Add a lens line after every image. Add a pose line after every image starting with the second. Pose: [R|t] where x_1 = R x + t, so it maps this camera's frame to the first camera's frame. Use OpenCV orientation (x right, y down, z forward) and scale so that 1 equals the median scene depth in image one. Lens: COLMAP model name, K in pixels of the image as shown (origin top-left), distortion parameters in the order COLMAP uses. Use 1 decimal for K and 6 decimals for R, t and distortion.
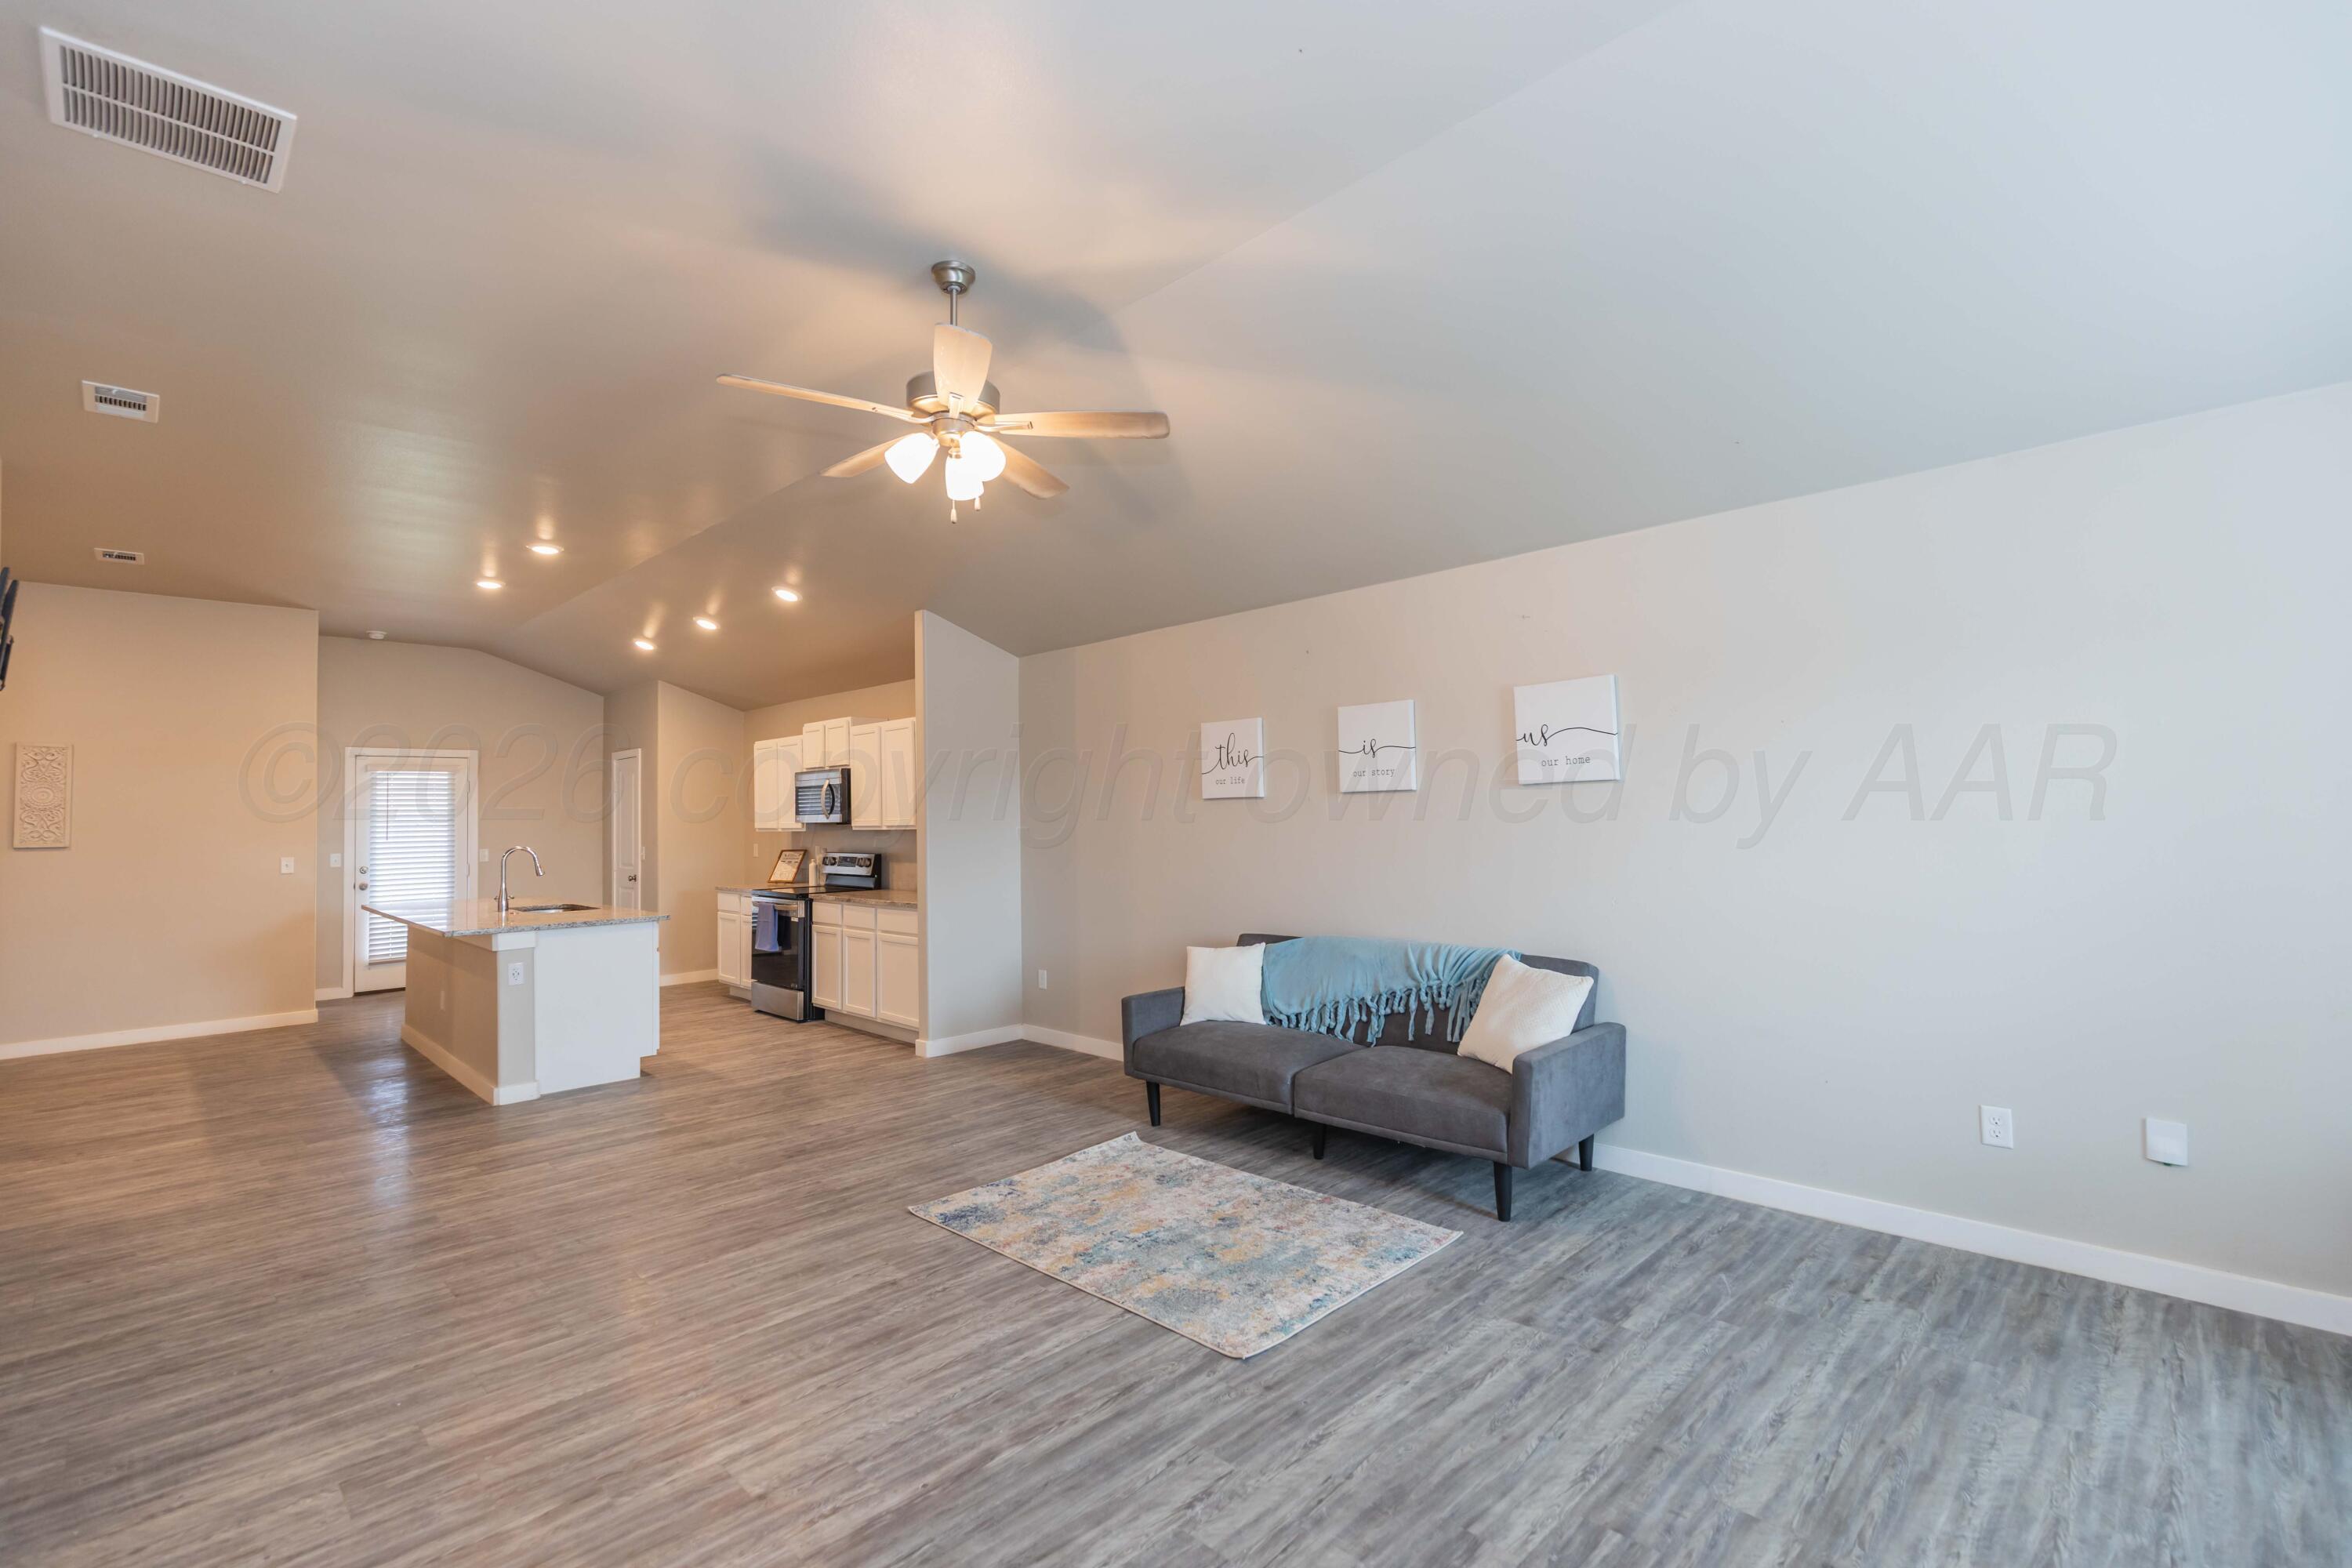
lens RADIAL K [[1047.3, 0, 1186.6], [0, 1047.3, 789.6], [0, 0, 1]] dist [-0.001409, 0.001274]
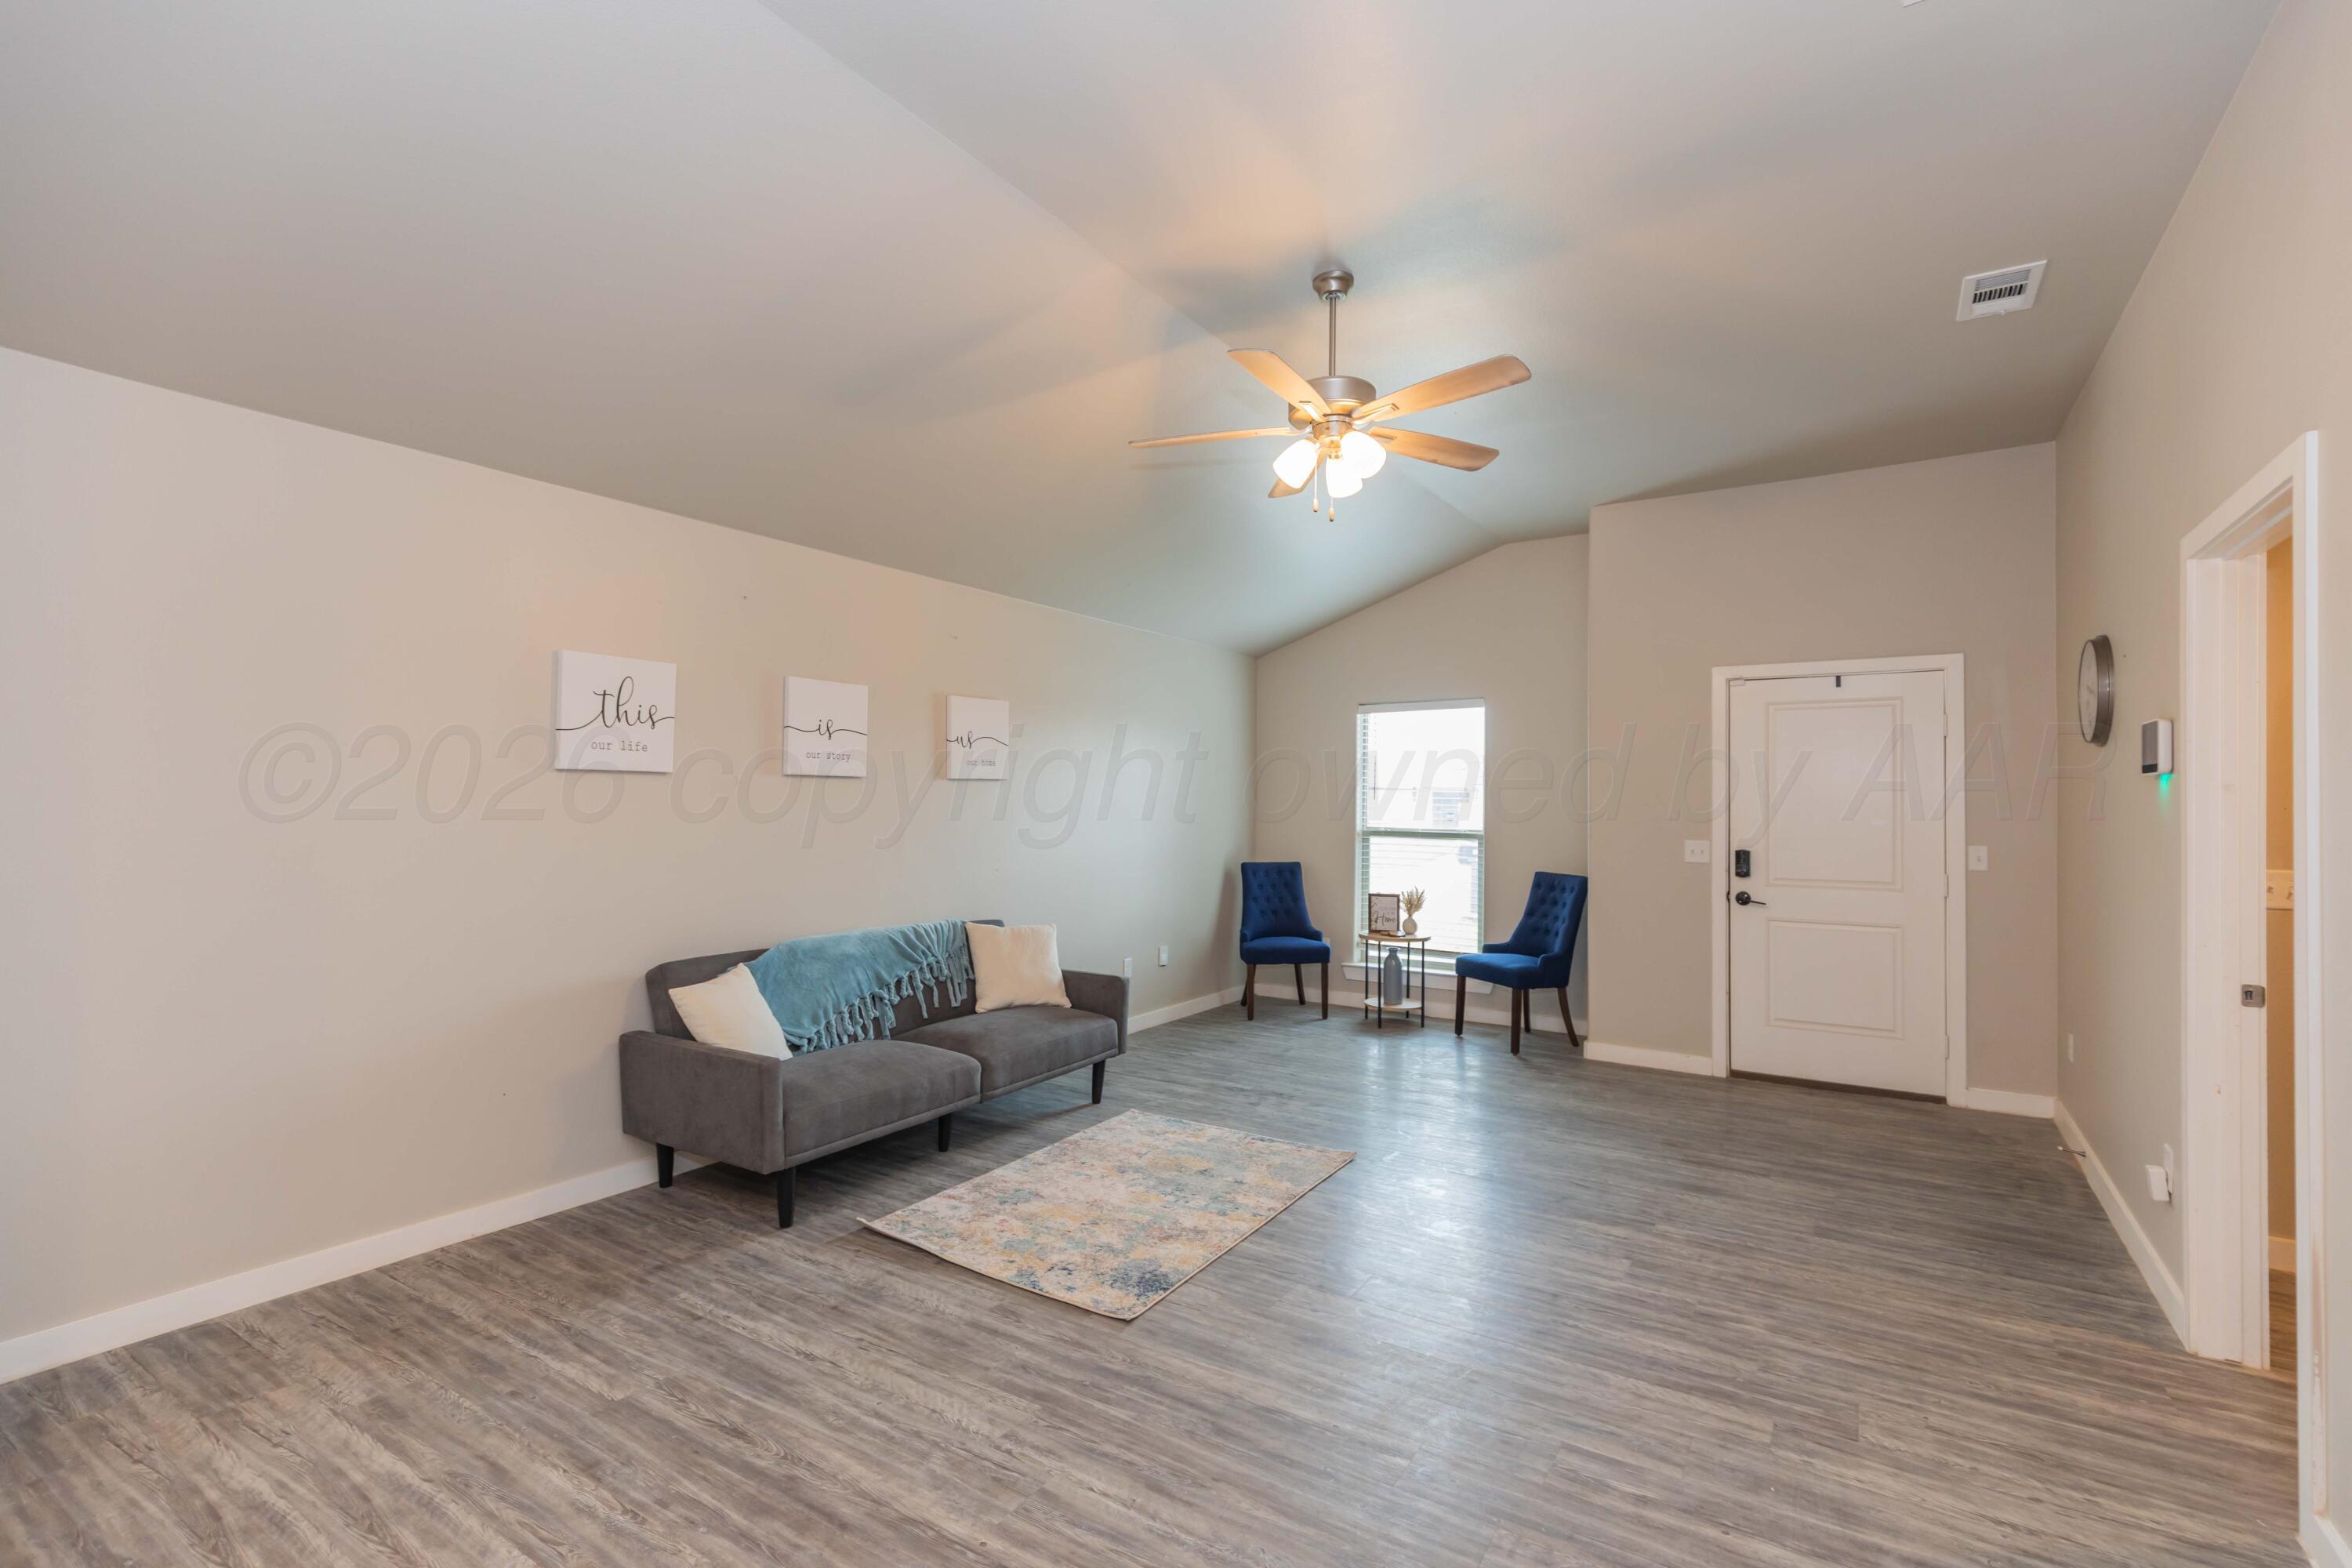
lens RADIAL K [[1047.3, 0, 1192.3], [0, 1047.3, 795.7], [0, 0, 1]] dist [-0.001409, 0.001274]
pose [[-0.205451, 0.022729, 0.978403, -1.082739], [-0.030151, 0.999109, -0.029541, 0.050321], [-0.978203, -0.035569, -0.204583, 1.195851]]
